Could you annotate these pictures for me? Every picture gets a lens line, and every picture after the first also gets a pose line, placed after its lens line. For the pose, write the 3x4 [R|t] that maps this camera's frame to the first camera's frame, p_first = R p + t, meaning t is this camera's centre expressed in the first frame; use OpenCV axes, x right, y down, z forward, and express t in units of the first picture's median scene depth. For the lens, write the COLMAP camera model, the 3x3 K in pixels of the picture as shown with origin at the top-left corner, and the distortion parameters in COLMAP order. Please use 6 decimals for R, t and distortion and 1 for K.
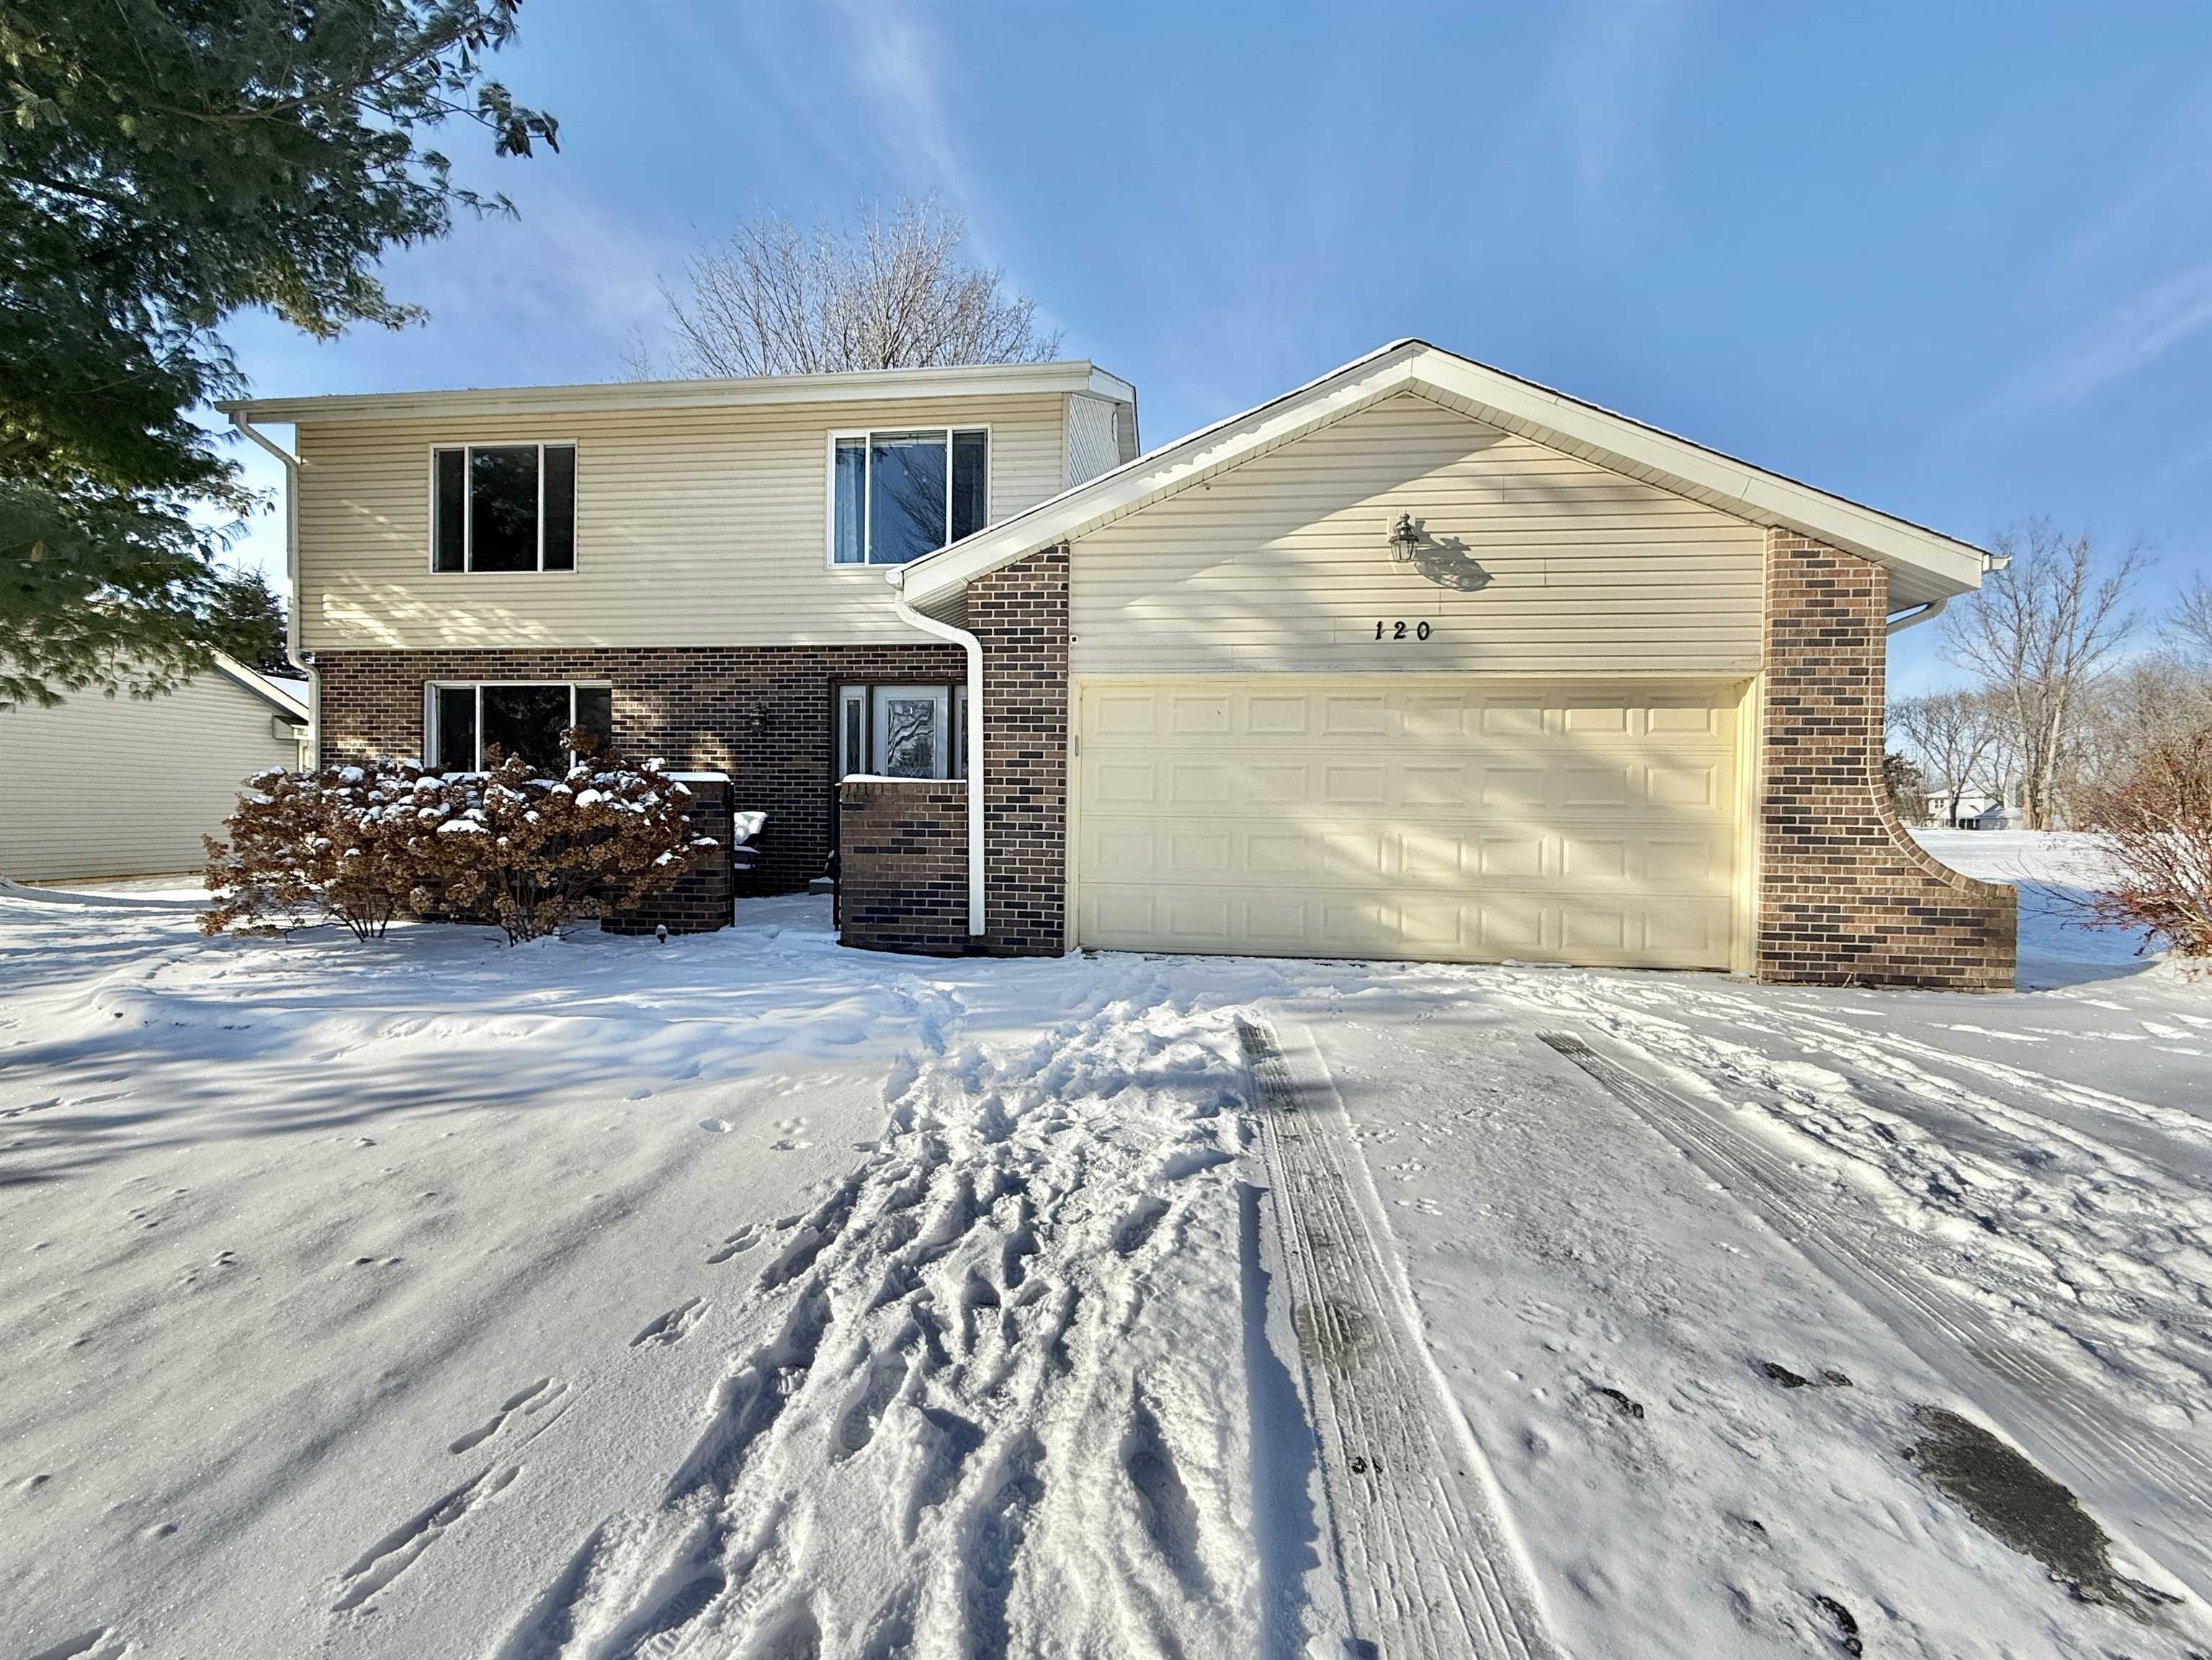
lens RADIAL K [[879.4, 0, 1106.5], [0, 879.4, 824.5], [0, 0, 1]] dist [-0.000312, 0.000168]
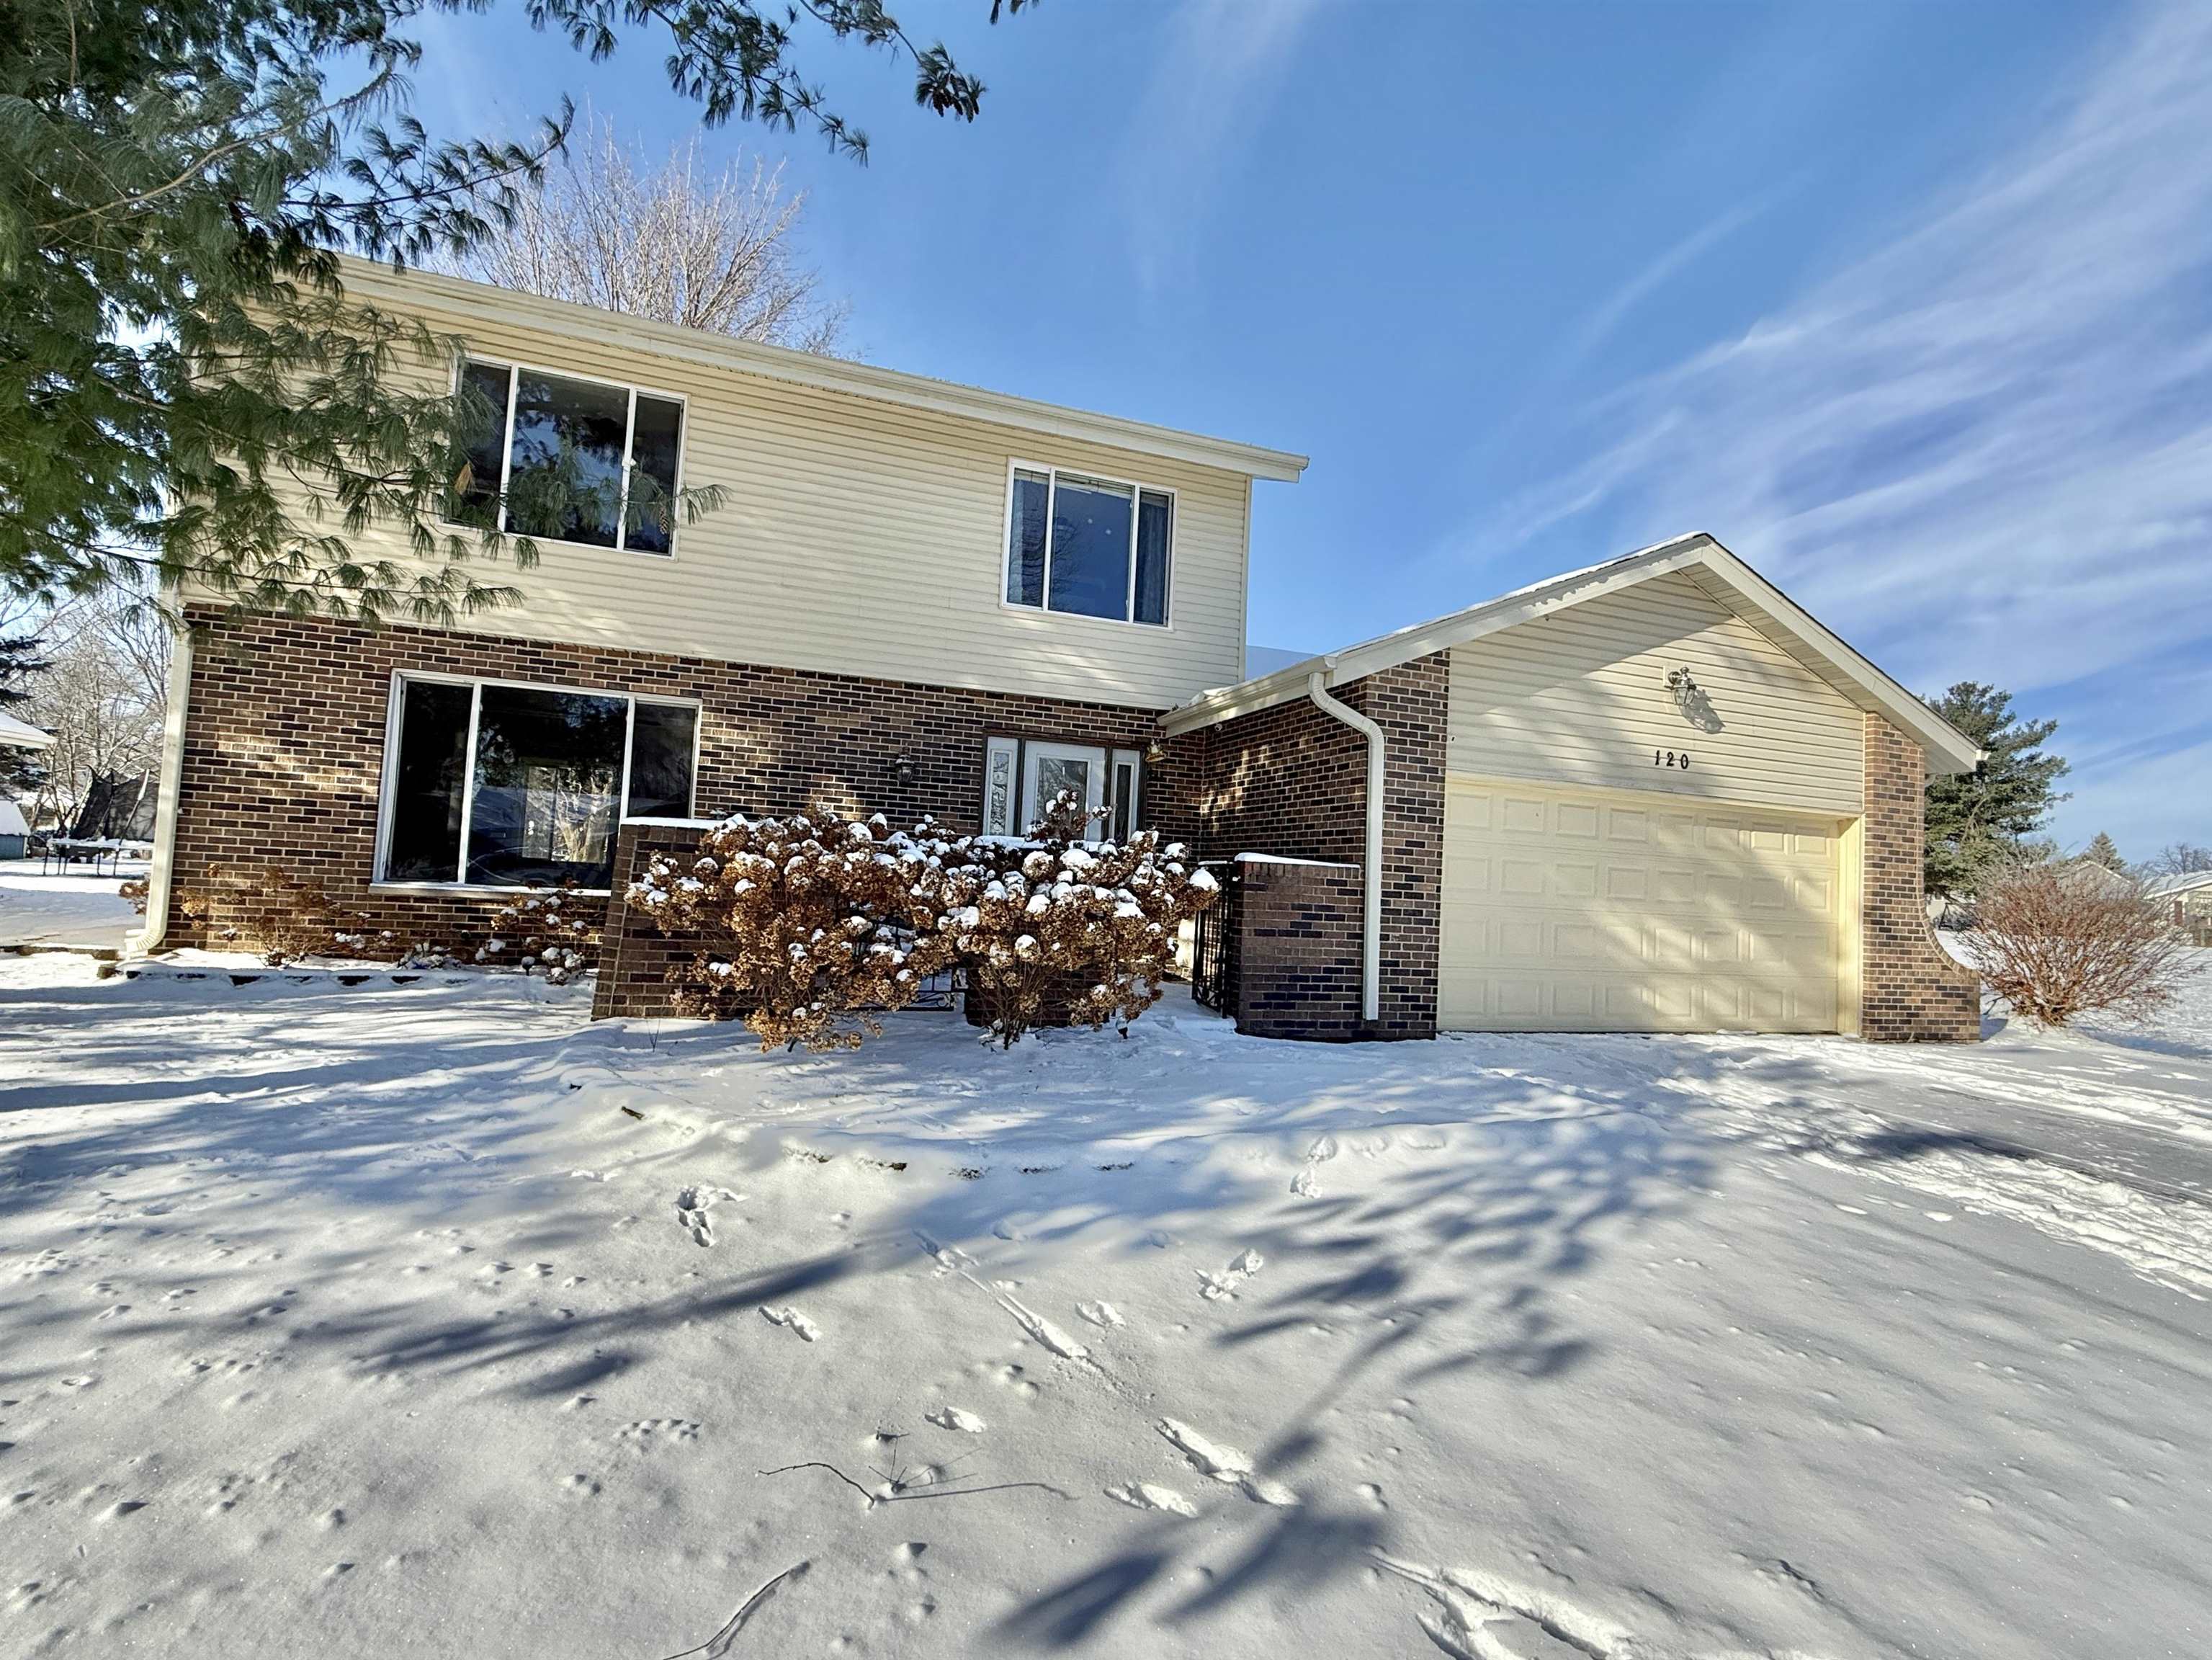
lens RADIAL K [[935.4, 0, 1107.1], [0, 935.4, 832.3], [0, 0, 1]] dist [-0.001655, 0.000254]
pose [[0.912230, 0.057382, 0.405640, -0.870742], [-0.037271, 0.997660, -0.057311, -0.016076], [-0.407980, 0.037162, 0.912234, 0.135883]]
